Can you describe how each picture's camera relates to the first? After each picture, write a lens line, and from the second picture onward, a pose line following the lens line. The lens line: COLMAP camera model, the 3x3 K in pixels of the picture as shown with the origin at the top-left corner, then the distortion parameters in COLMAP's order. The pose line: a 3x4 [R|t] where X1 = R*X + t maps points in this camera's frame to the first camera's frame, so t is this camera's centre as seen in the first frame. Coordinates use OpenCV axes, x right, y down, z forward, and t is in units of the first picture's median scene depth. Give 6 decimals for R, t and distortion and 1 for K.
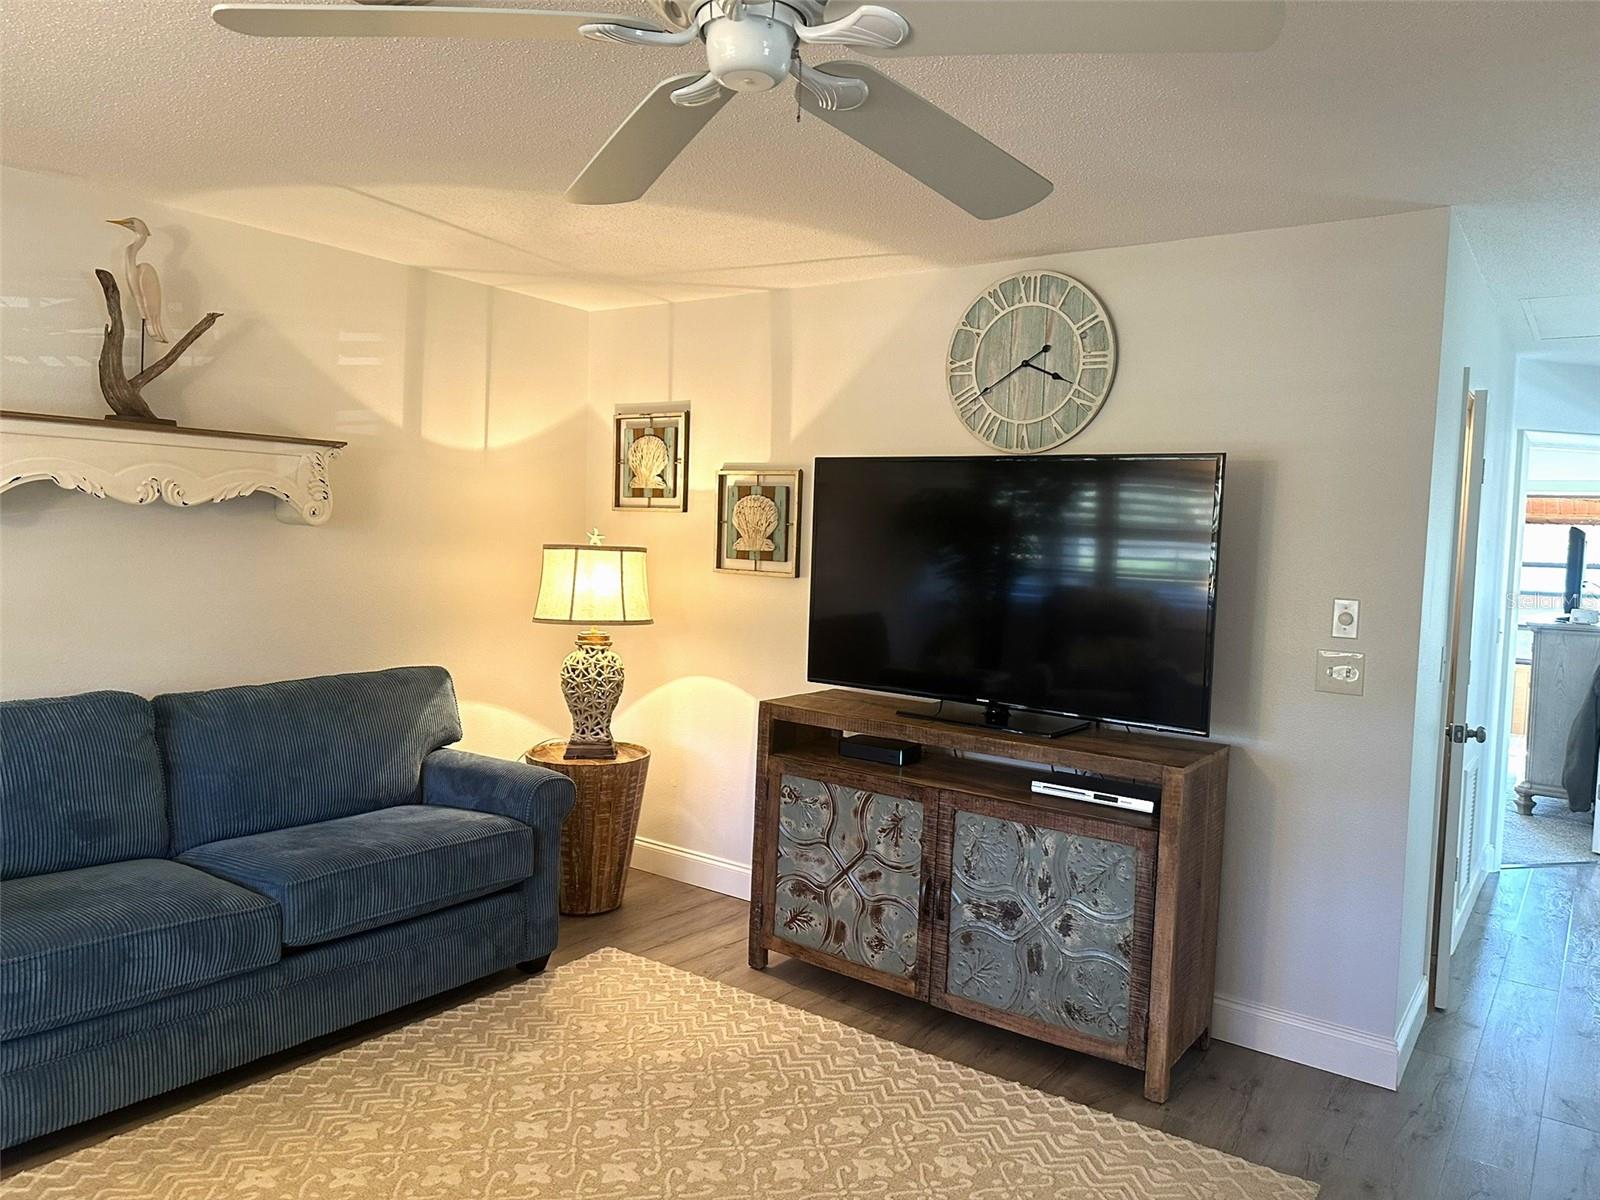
lens RADIAL K [[1130.2, 0, 797.7], [0, 1130.2, 598.5], [0, 0, 1]] dist [0.142688, -0.208878]
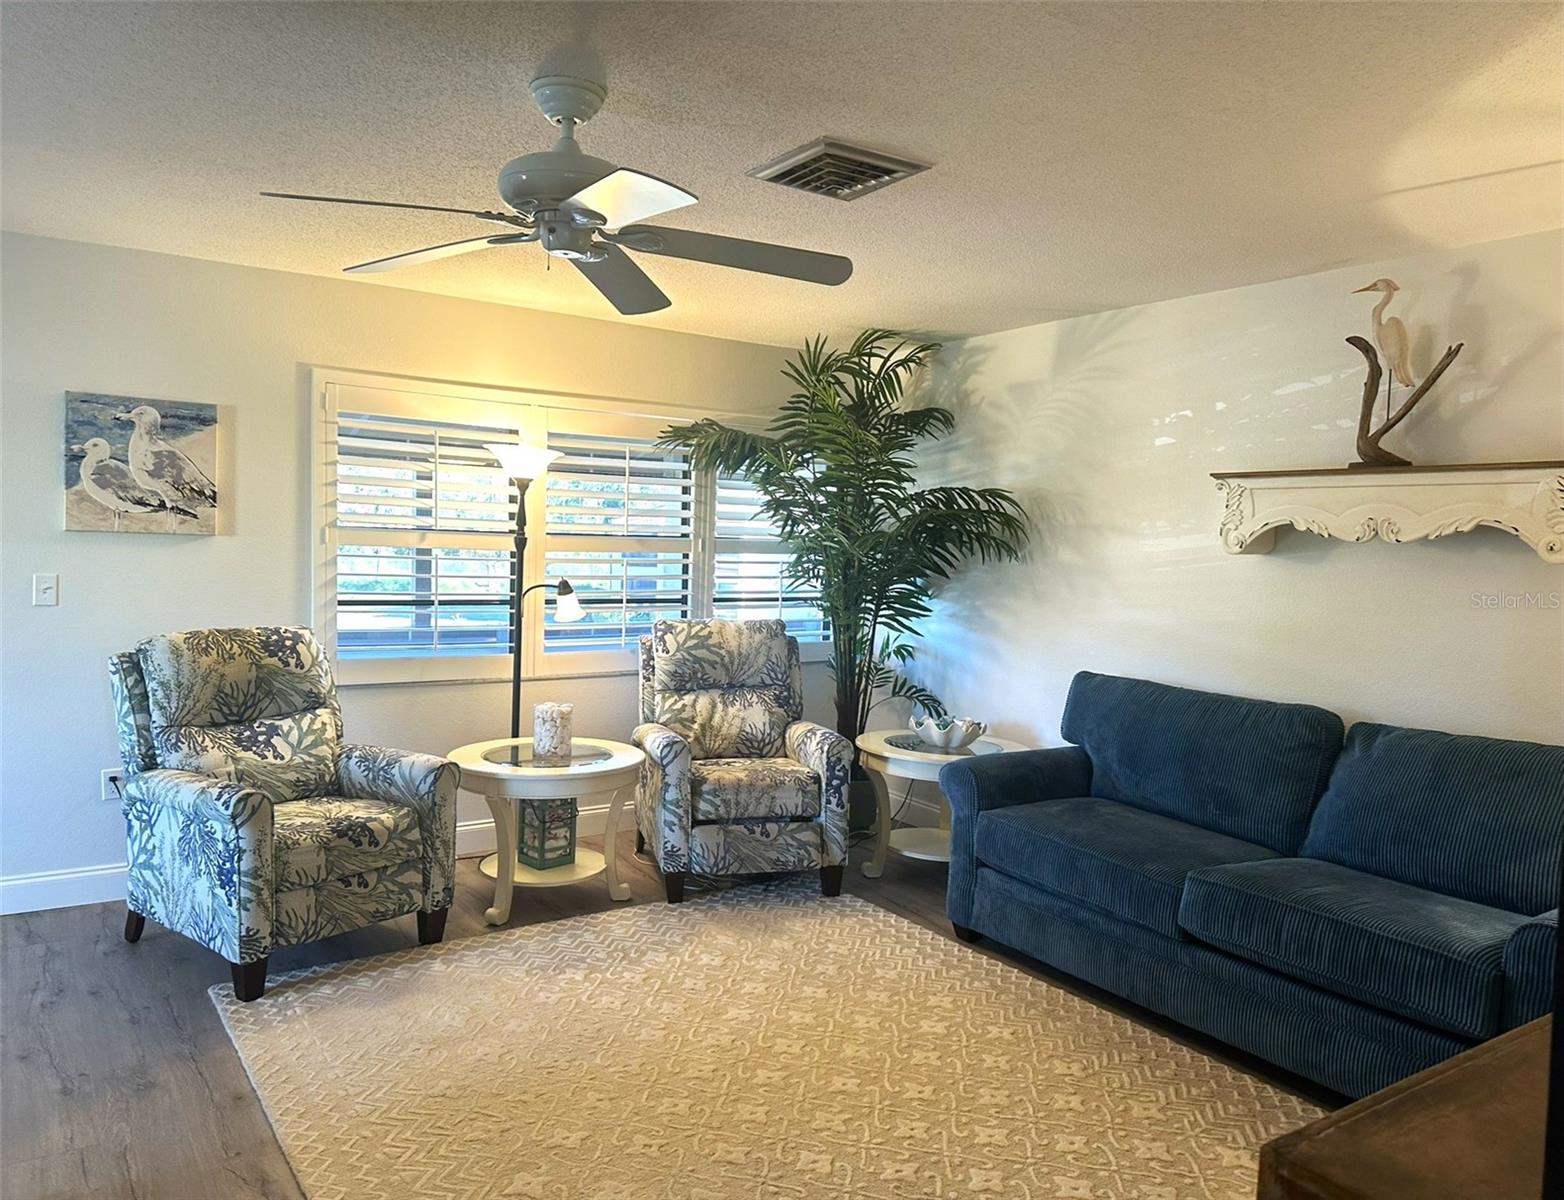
lens RADIAL K [[1118.2, 0, 725.6], [0, 1118.2, 603.0], [0, 0, 1]] dist [0.000663, -0.000424]
pose [[-0.361233, 0.005081, -0.932462, 0.572602], [-0.099909, 0.994018, 0.044121, -0.010651], [0.927108, 0.109100, -0.358565, 0.758785]]
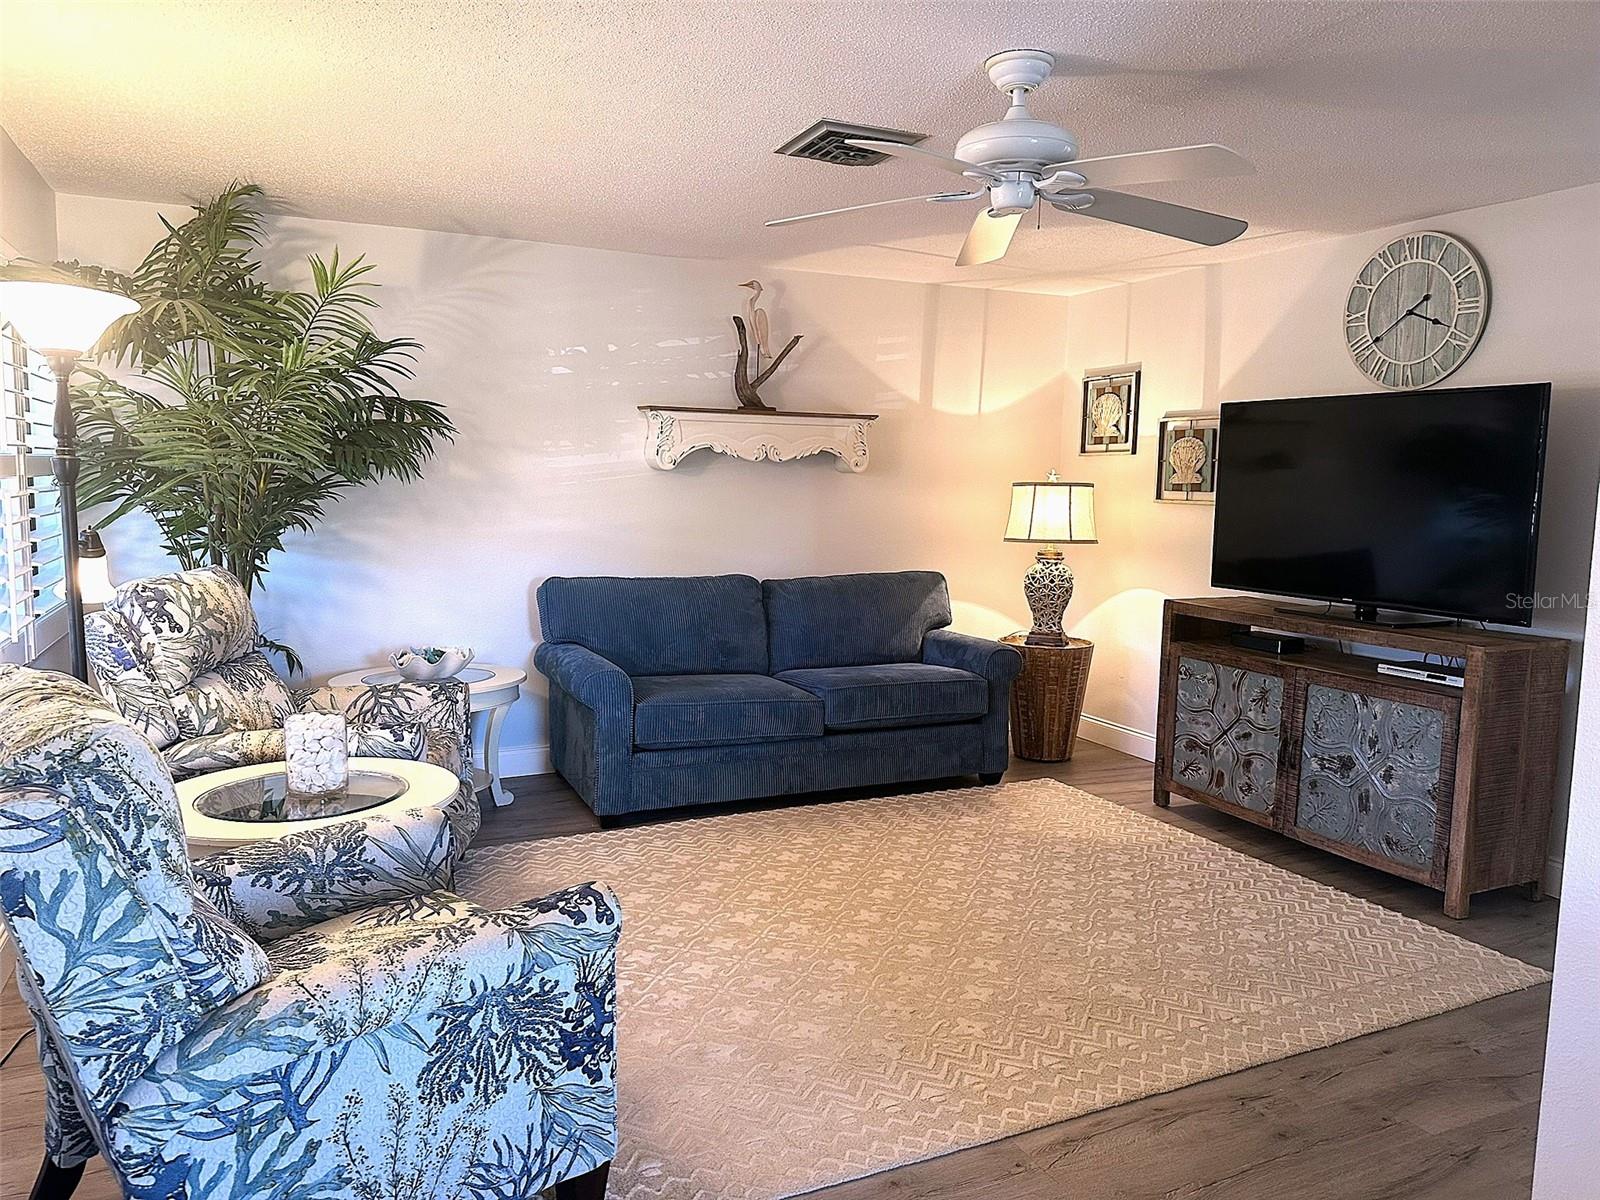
lens RADIAL K [[1130.2, 0, 797.7], [0, 1130.2, 598.5], [0, 0, 1]] dist [0.142688, -0.208878]
pose [[0.876058, 0.027522, -0.481419, 0.233392], [-0.010614, 0.999229, 0.037810, 0.046911], [0.482089, -0.028013, 0.875675, -0.339491]]
